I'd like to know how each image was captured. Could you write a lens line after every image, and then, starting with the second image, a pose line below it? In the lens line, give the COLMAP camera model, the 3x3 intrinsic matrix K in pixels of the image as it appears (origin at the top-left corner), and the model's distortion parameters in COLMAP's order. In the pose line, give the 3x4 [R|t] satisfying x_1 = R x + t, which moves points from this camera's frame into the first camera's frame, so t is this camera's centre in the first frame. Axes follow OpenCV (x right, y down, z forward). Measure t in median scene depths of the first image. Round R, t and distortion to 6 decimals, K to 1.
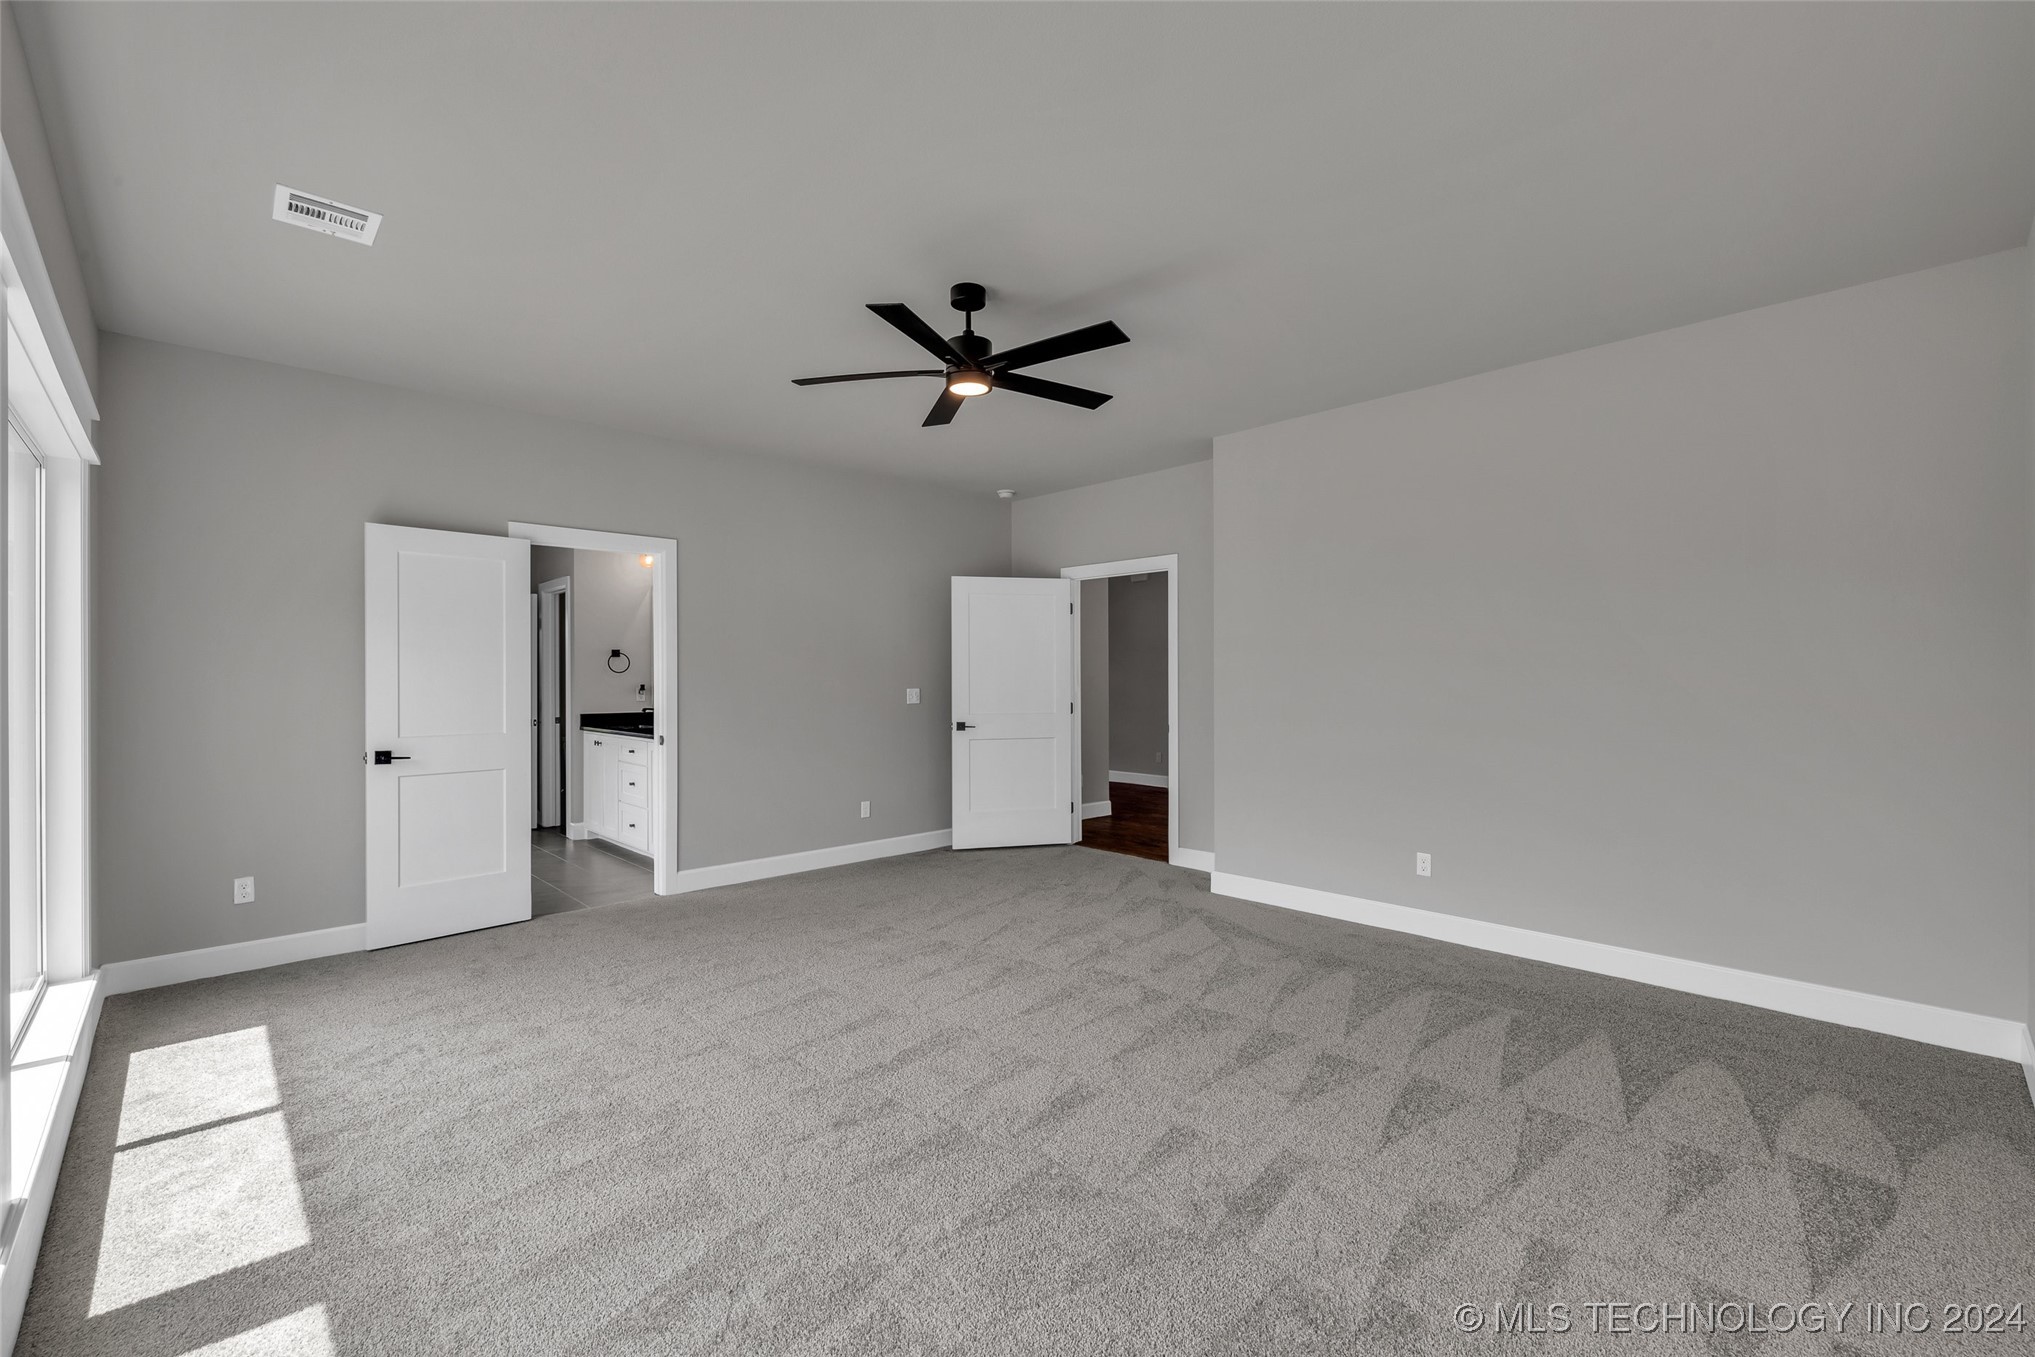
lens RADIAL K [[860.6, 0, 1020.6], [0, 860.6, 676.4], [0, 0, 1]] dist [-0.000202, -0.000641]
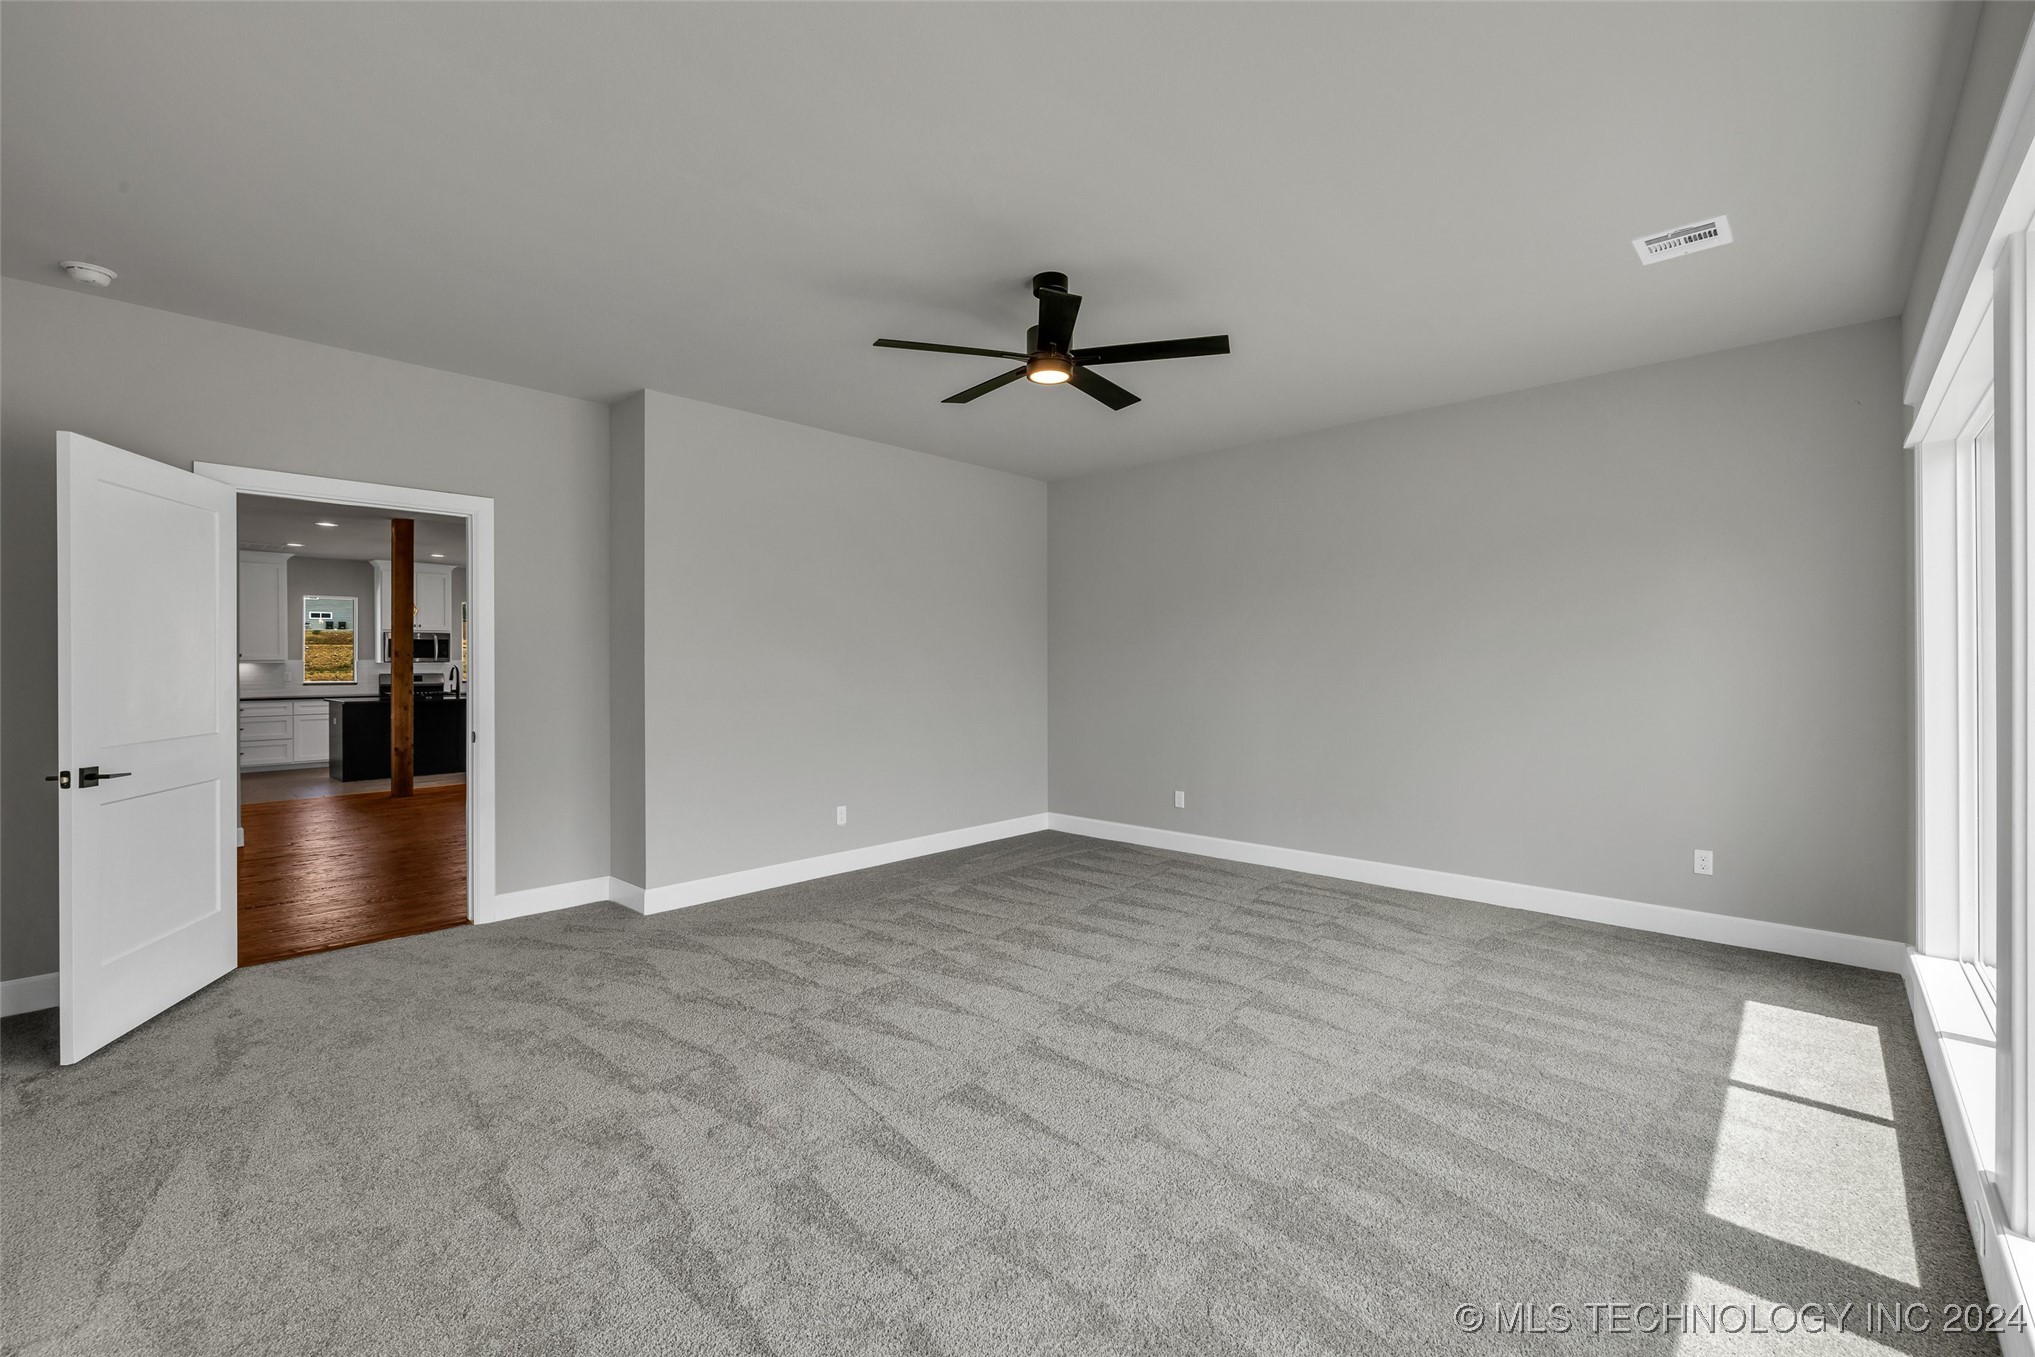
lens RADIAL K [[860.6, 0, 1016.7], [0, 860.6, 670.4], [0, 0, 1]] dist [-0.000202, -0.000641]
pose [[-0.060040, -0.002209, 0.998194, -0.948704], [0.002986, 0.999993, 0.002393, 0.007370], [-0.998192, 0.003124, -0.060033, 0.990017]]
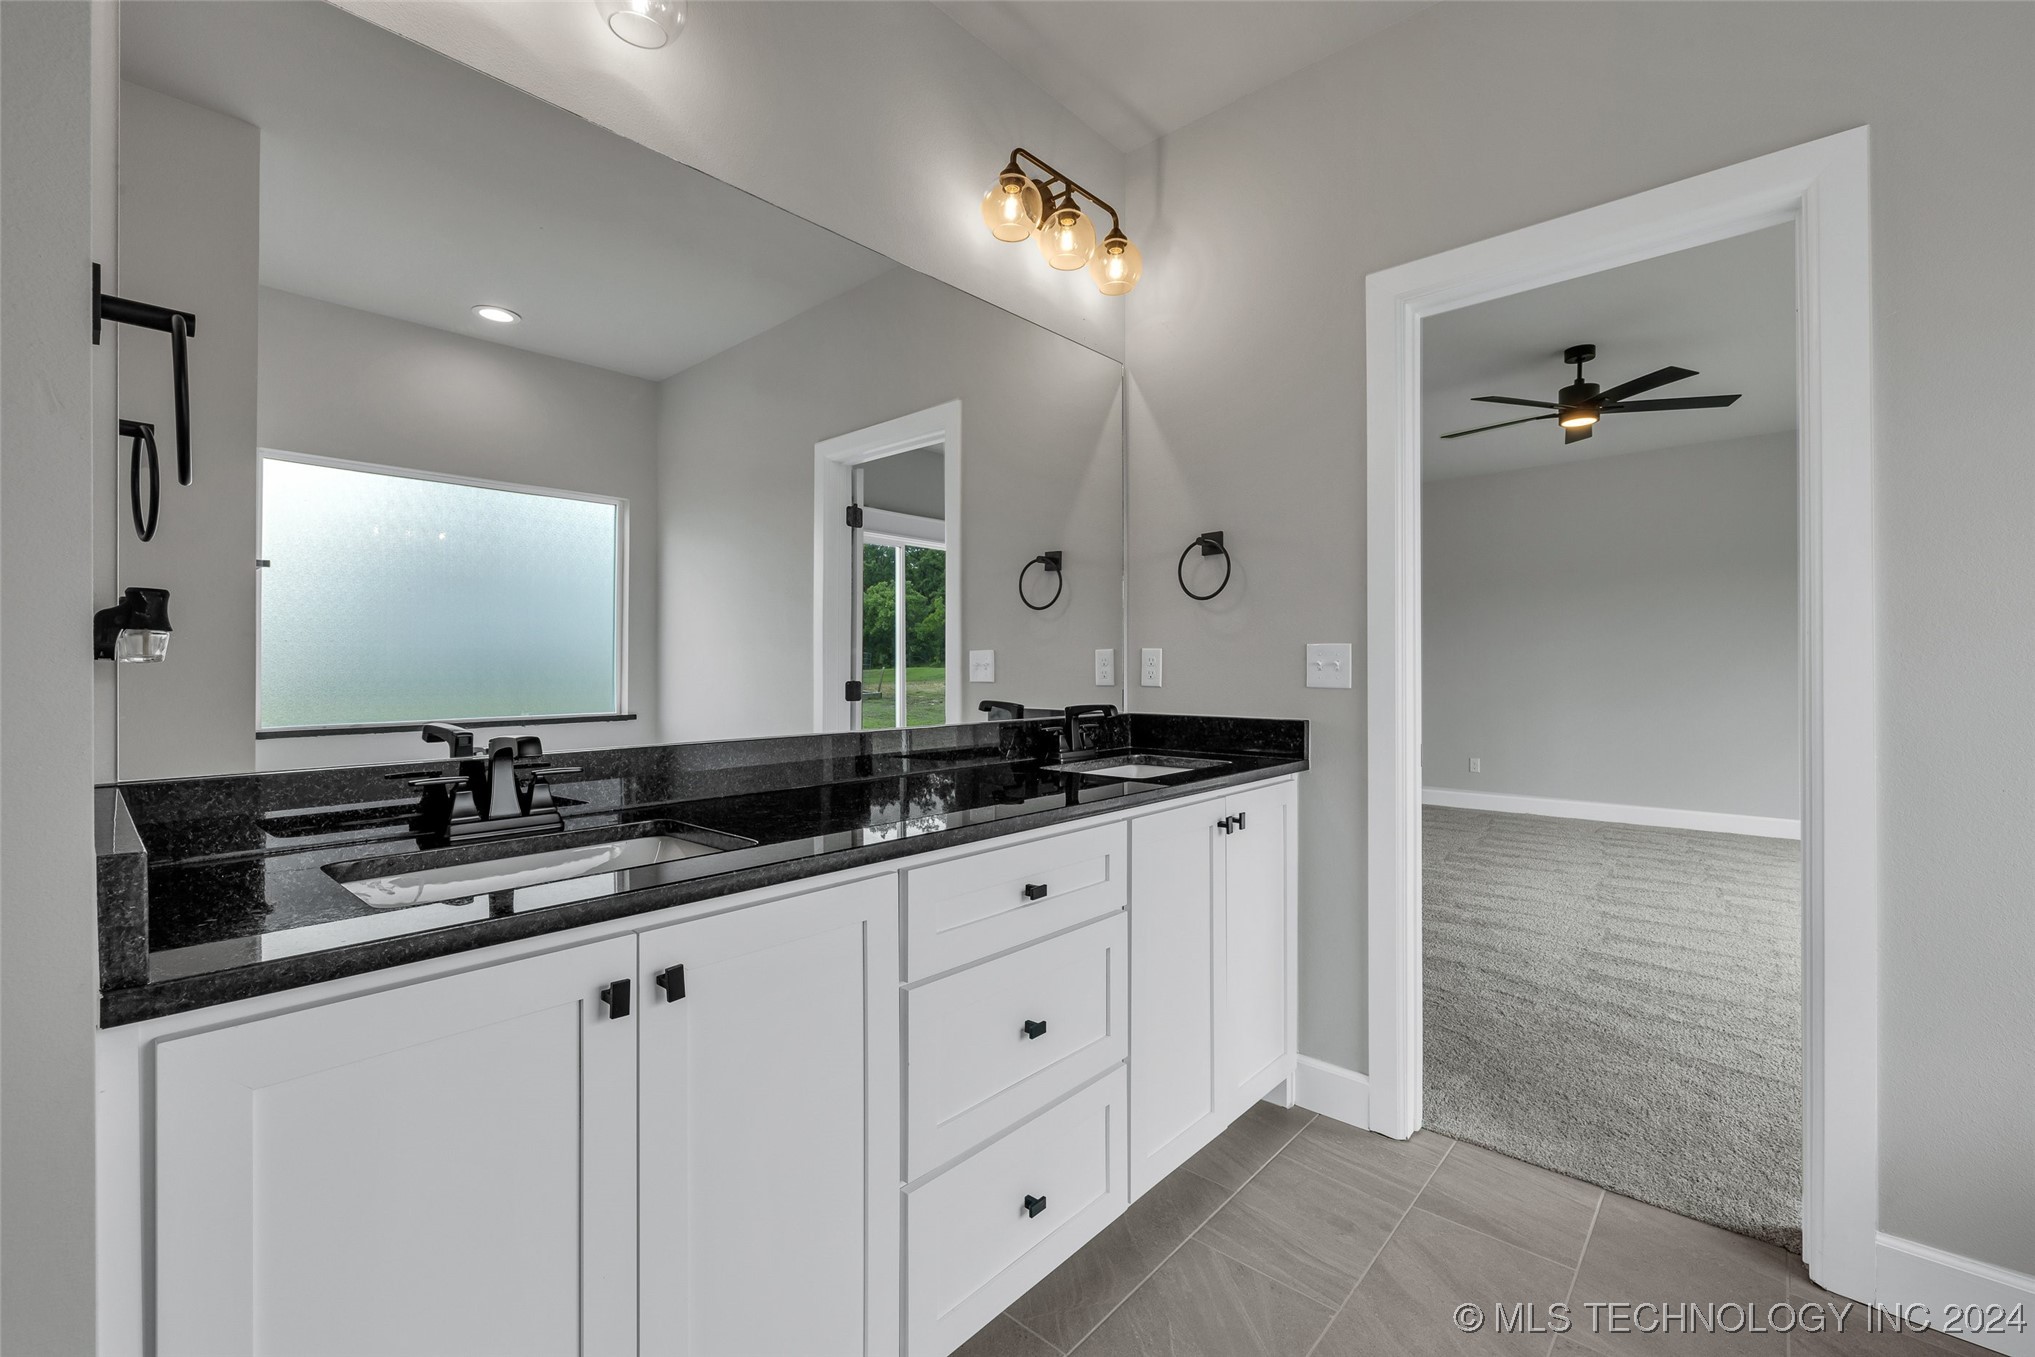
lens RADIAL K [[869.7, 0, 1018.5], [0, 869.7, 671.7], [0, 0, 1]] dist [-0.000819, -0.000456]
pose [[-0.085232, 0.002865, 0.996357, -1.183447], [0.003220, 0.999991, -0.002600, 0.050074], [-0.996356, 0.002987, -0.085240, 1.765950]]
